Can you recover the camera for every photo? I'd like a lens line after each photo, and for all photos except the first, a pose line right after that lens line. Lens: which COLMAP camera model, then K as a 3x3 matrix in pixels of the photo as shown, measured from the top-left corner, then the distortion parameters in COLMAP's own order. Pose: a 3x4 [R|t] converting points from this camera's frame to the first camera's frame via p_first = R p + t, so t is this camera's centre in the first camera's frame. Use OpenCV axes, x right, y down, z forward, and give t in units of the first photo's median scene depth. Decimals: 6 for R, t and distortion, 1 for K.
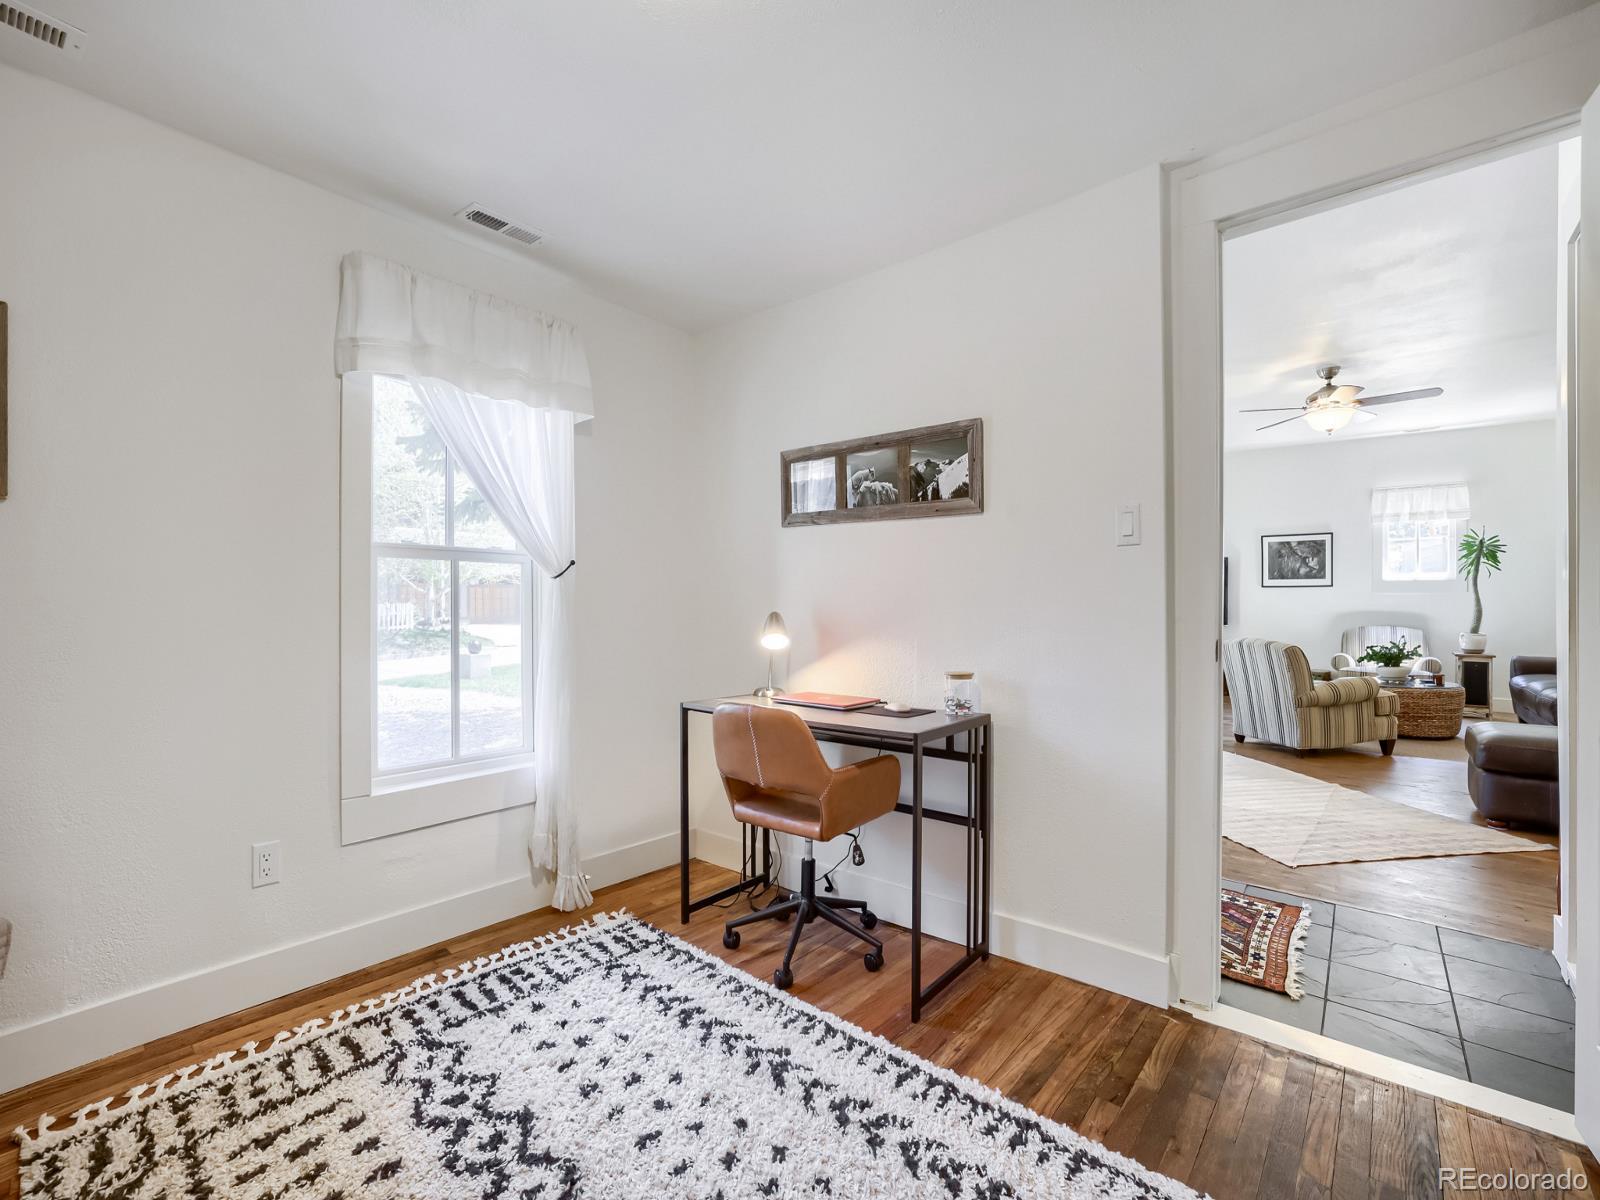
lens RADIAL K [[693.6, 0, 810.5], [0, 693.6, 603.2], [0, 0, 1]] dist [-0.047728, 0.013910]
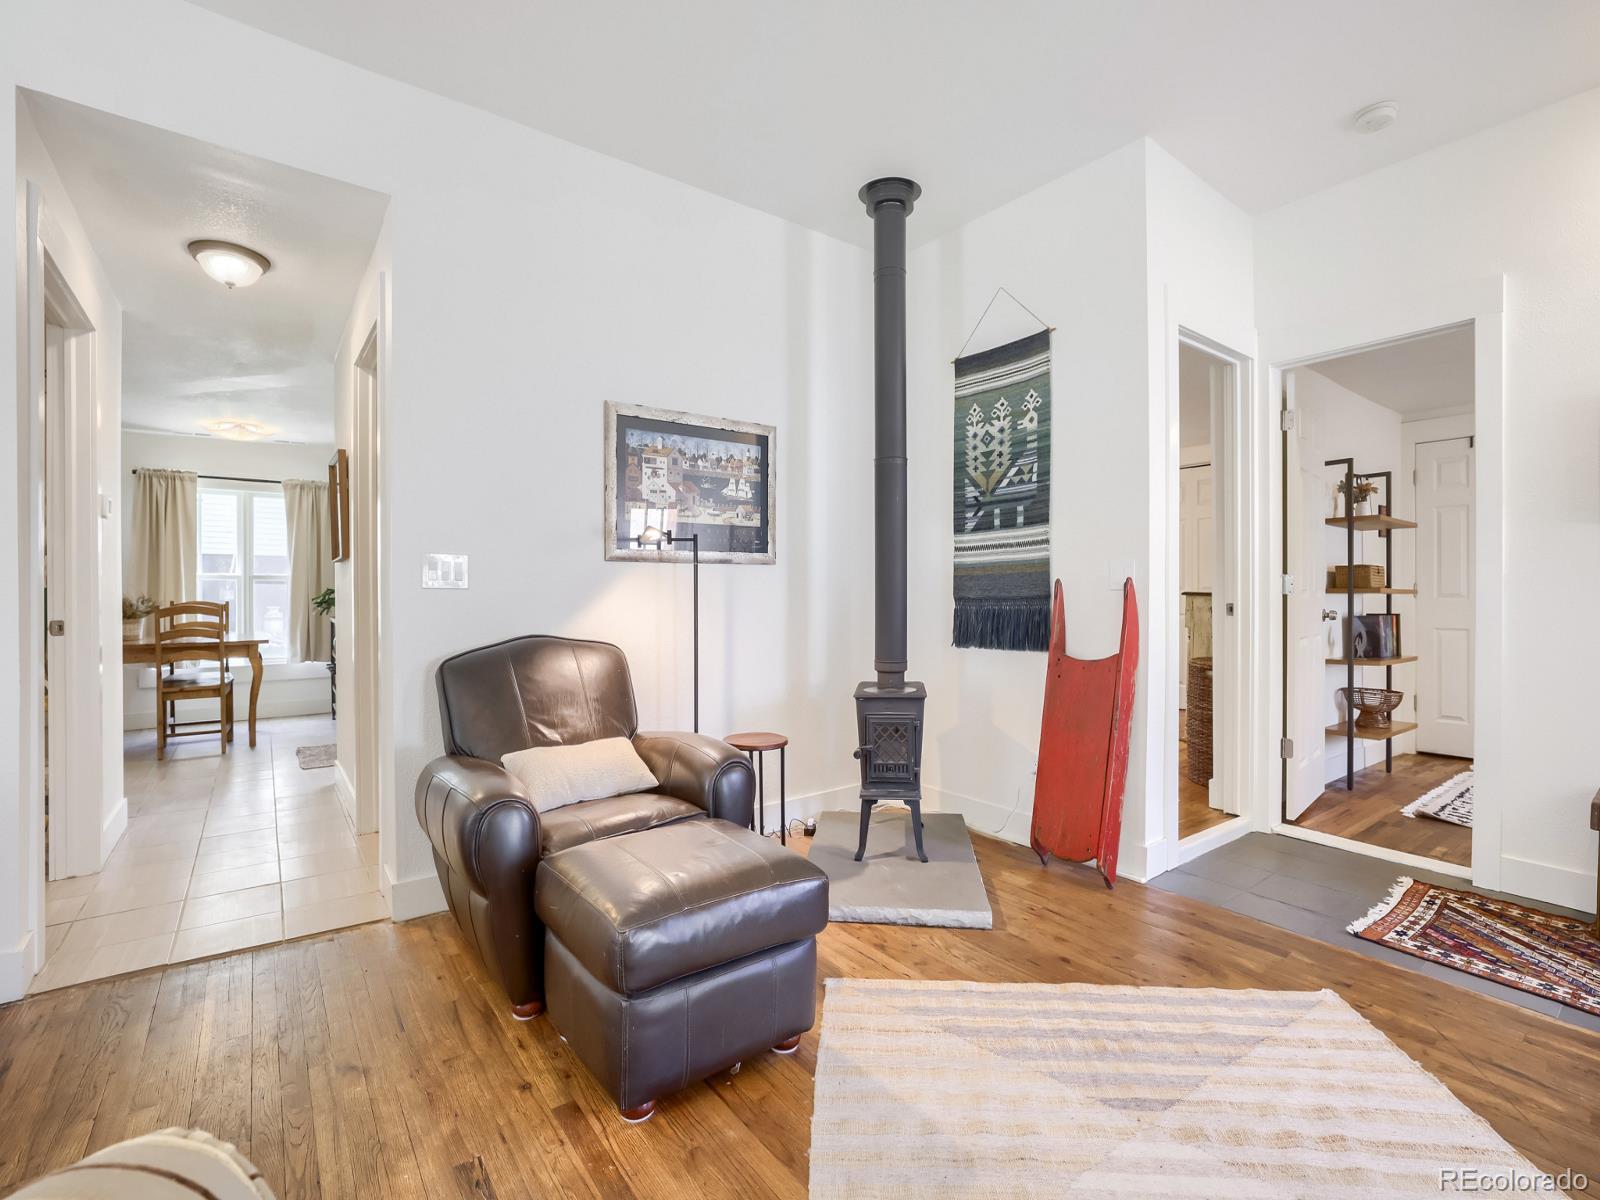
lens RADIAL K [[719.2, 0, 800.0], [0, 719.2, 600.0], [0, 0, 1]] dist [-0.066421, 0.017194]
pose [[-0.966373, -0.002222, 0.257135, 1.593171], [0.001003, 0.999922, 0.012411, 0.009582], [-0.257143, 0.012252, -0.966296, 2.714587]]
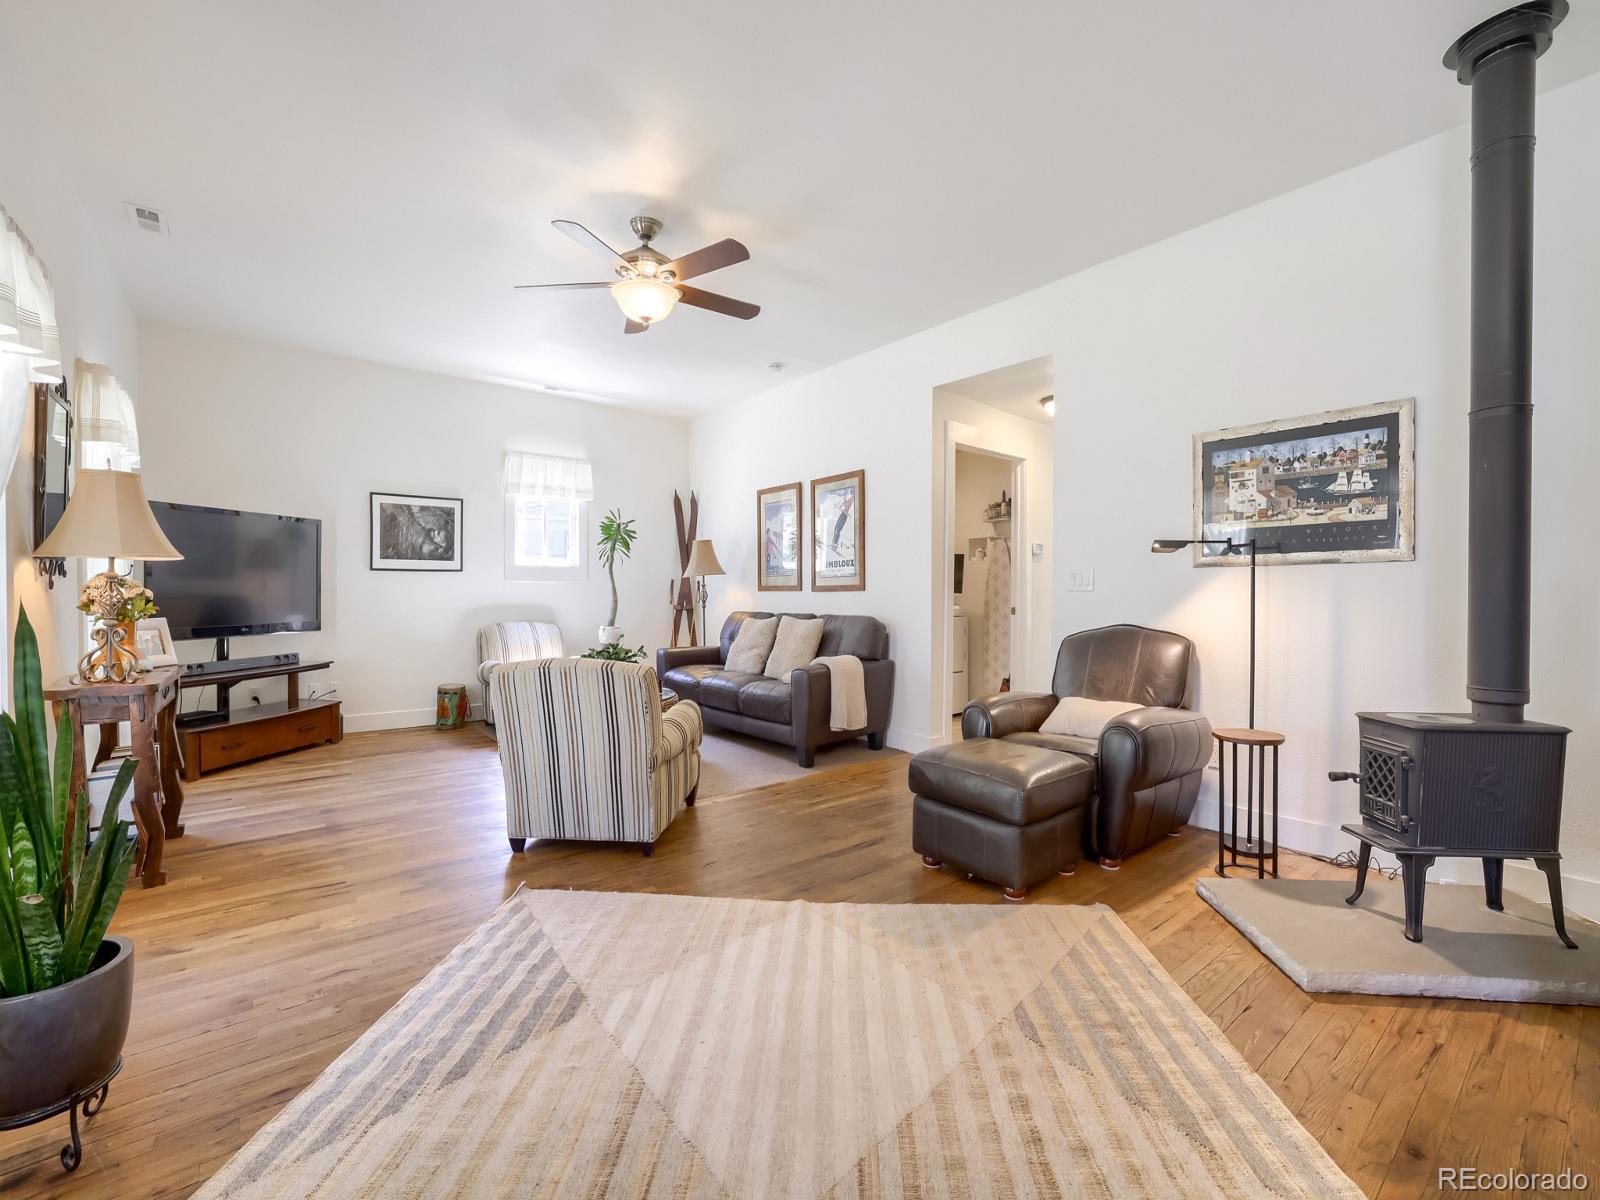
lens RADIAL K [[693.6, 0, 810.5], [0, 693.6, 603.2], [0, 0, 1]] dist [-0.047728, 0.013910]
pose [[0.205577, -0.017763, 0.978480, 0.458453], [0.006758, 0.999837, 0.016731, 0.000620], [-0.978618, 0.003173, 0.205664, 1.951862]]
